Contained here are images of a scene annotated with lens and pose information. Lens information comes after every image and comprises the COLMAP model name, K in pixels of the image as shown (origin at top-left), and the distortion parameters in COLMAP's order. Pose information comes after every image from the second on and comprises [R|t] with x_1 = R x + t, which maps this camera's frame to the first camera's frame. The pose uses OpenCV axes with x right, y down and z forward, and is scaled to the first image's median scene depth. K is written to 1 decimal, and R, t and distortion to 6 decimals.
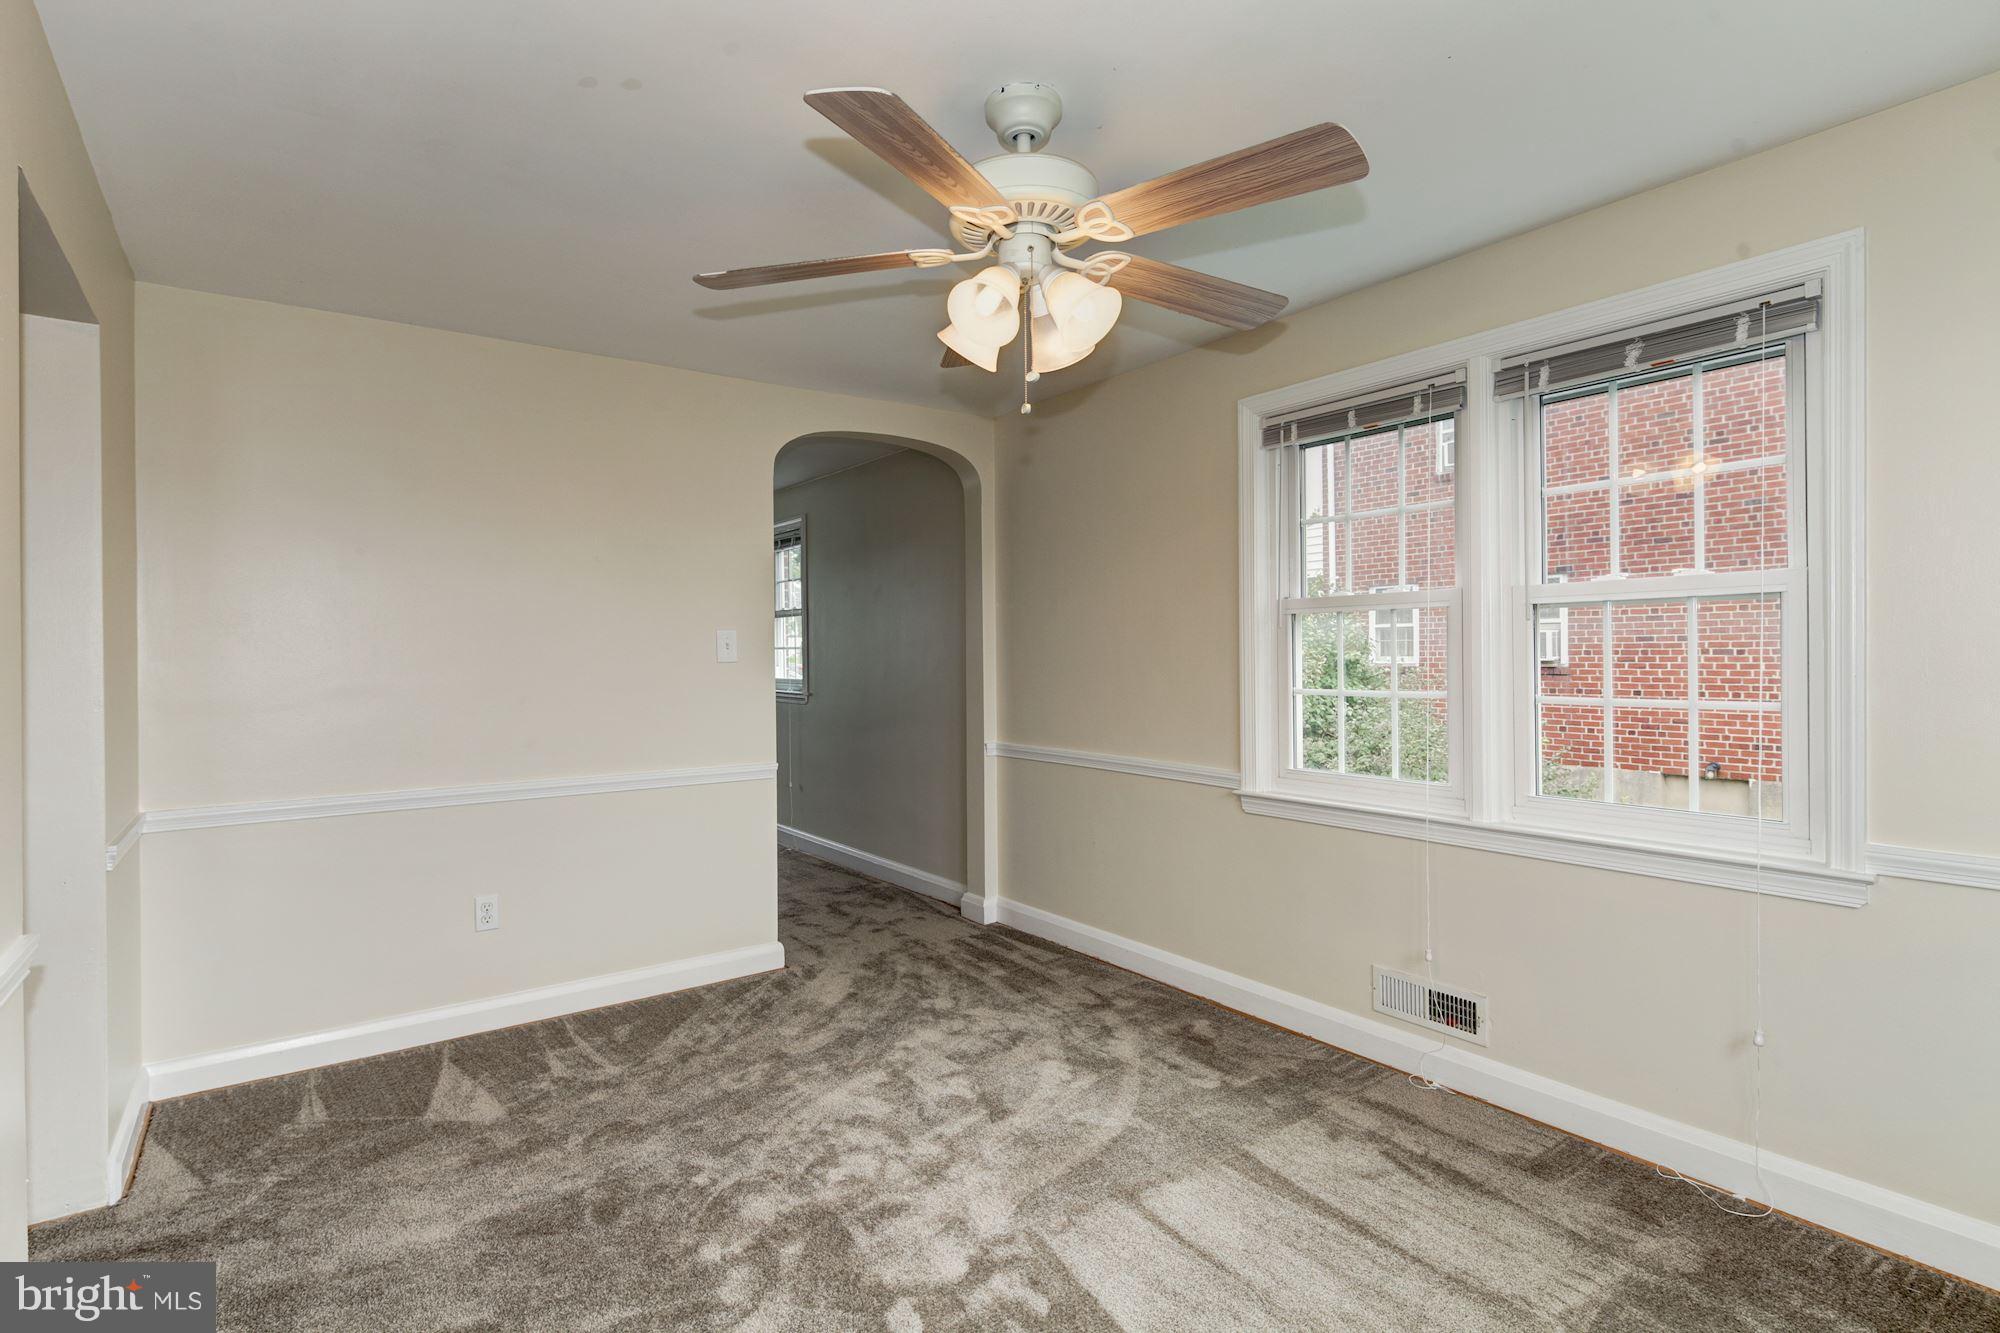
lens RADIAL K [[968.2, 0, 996.1], [0, 968.2, 664.1], [0, 0, 1]] dist [0.002131, -0.004059]
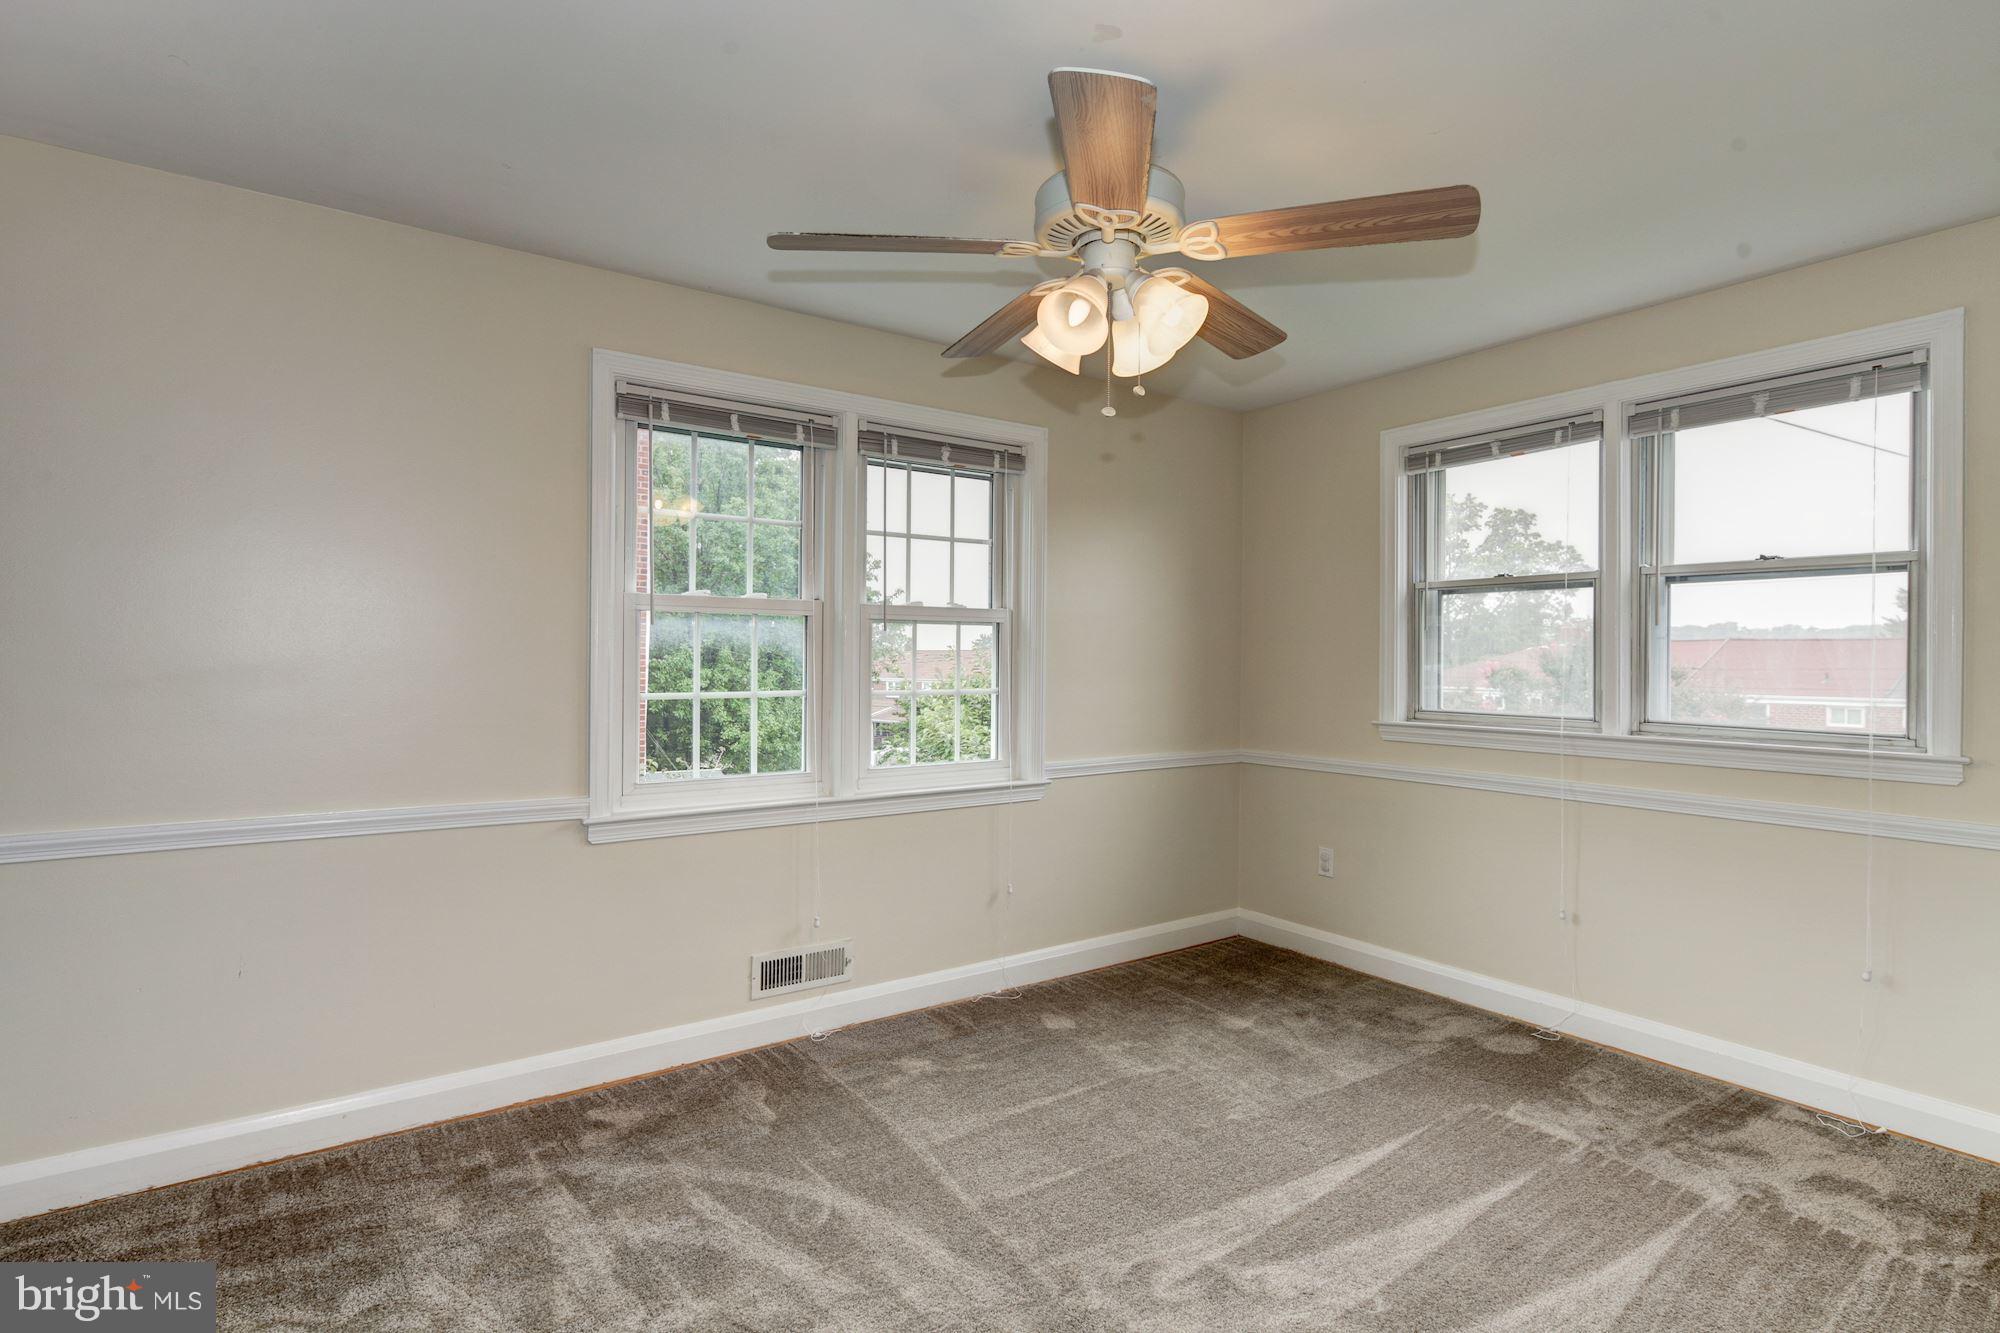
lens RADIAL K [[968.2, 0, 1000.1], [0, 968.2, 662.5], [0, 0, 1]] dist [0.002131, -0.004059]
pose [[0.021991, 0.002183, 0.999756, -0.616924], [0.002185, 0.999995, -0.002232, -0.001279], [-0.999756, 0.002234, 0.021986, 0.683967]]
